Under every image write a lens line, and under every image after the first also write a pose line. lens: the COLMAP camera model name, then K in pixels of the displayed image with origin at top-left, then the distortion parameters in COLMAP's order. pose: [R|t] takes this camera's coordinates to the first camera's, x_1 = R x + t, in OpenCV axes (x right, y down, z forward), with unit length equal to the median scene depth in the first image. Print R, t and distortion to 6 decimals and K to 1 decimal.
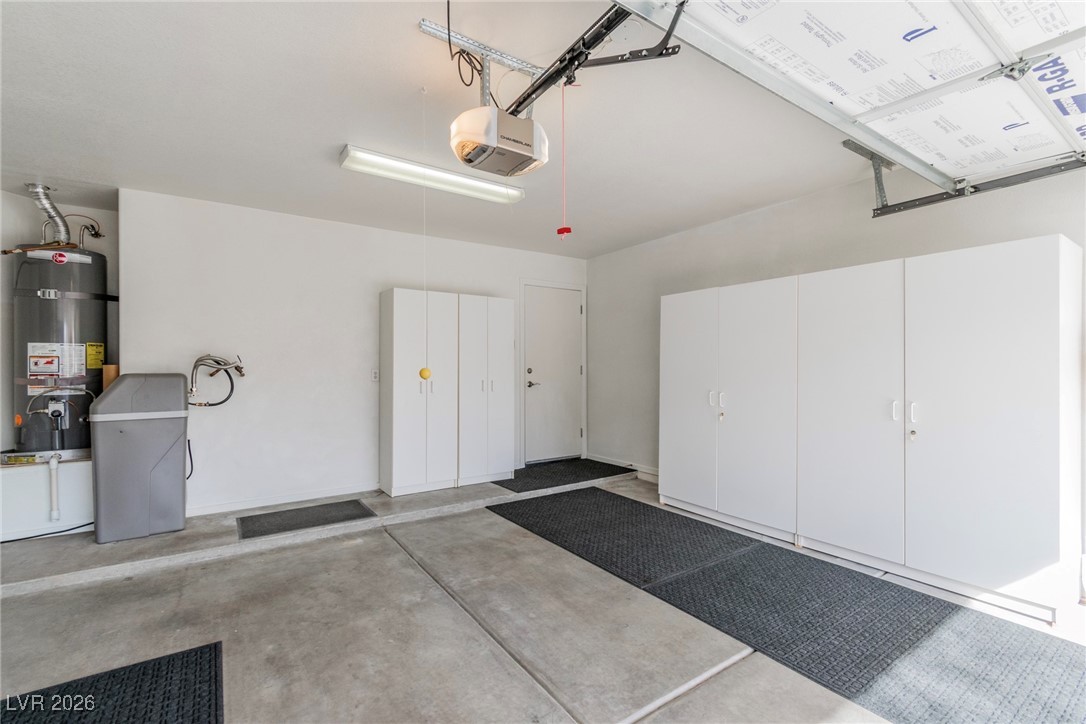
lens RADIAL K [[481.2, 0, 545.1], [0, 481.2, 382.9], [0, 0, 1]] dist [0.002013, 0.000465]
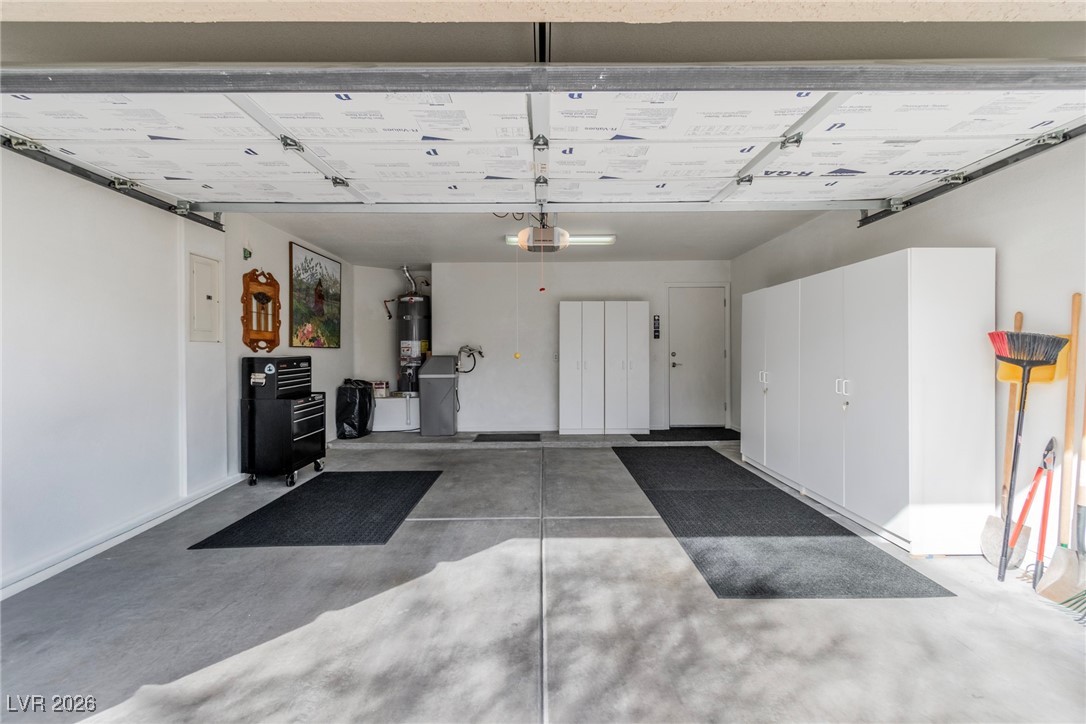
lens RADIAL K [[481.2, 0, 545.1], [0, 481.2, 382.9], [0, 0, 1]] dist [0.002013, 0.000465]
pose [[0.826064, 0.034742, -0.562505, 0.638961], [-0.015011, 0.999100, 0.039664, 0.008096], [0.563377, -0.024322, 0.825842, -0.392720]]
